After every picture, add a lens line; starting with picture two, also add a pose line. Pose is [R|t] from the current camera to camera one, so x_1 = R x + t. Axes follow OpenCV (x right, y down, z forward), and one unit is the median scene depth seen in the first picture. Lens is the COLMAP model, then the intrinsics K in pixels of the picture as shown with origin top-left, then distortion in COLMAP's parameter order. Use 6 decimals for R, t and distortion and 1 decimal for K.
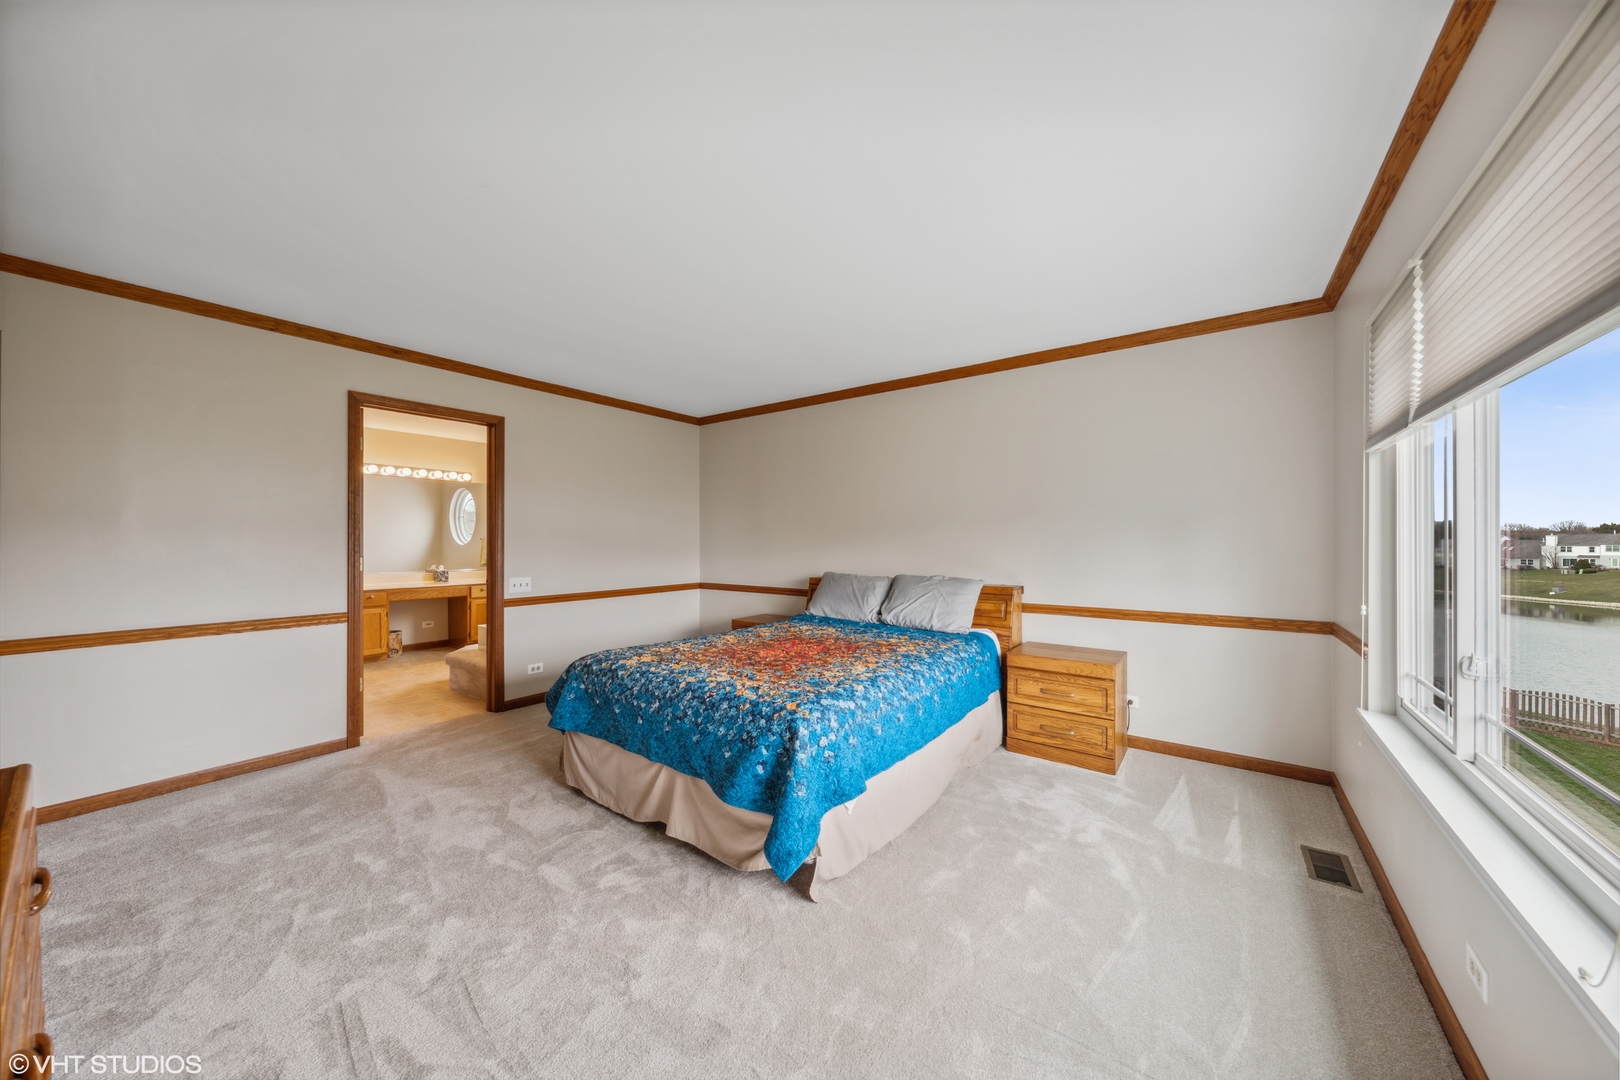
lens RADIAL K [[557.1, 0, 806.5], [0, 557.1, 543.8], [0, 0, 1]] dist [-0.007664, 0.000736]
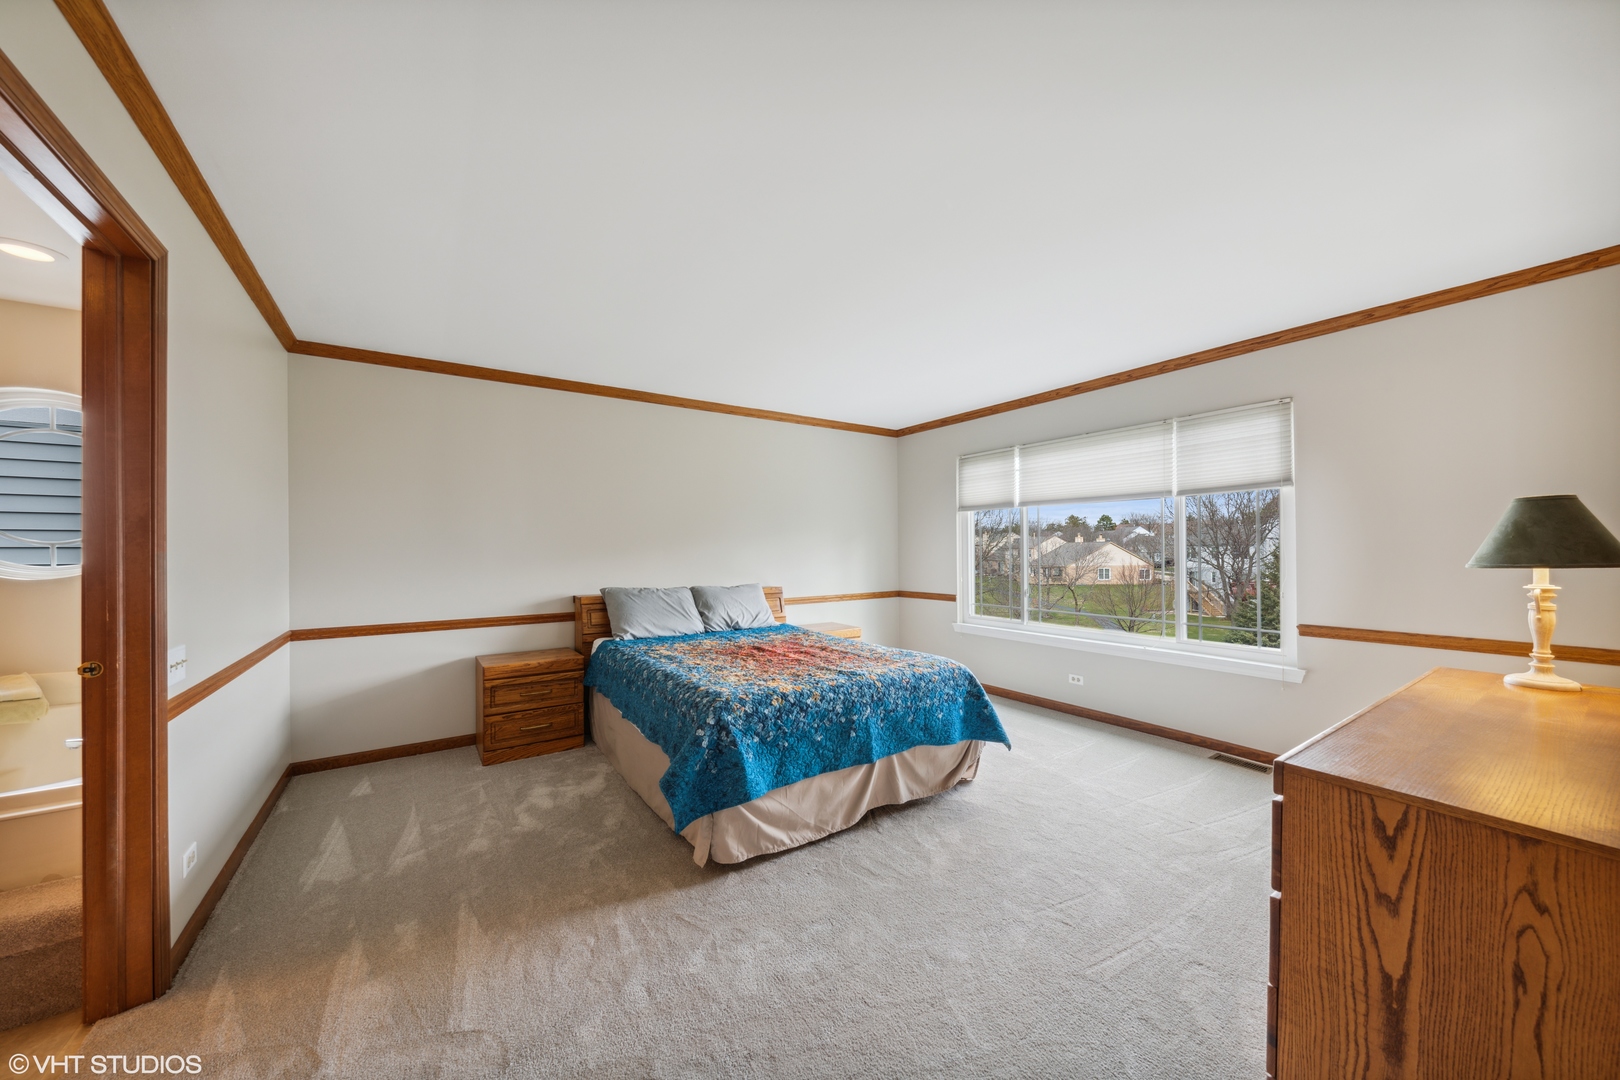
lens RADIAL K [[557.1, 0, 809.3], [0, 557.1, 548.7], [0, 0, 1]] dist [-0.007664, 0.000736]
pose [[0.293343, -0.007172, 0.955980, -1.328987], [-0.003857, 0.999955, 0.008685, -0.045686], [-0.955999, -0.006235, 0.293302, 0.757058]]
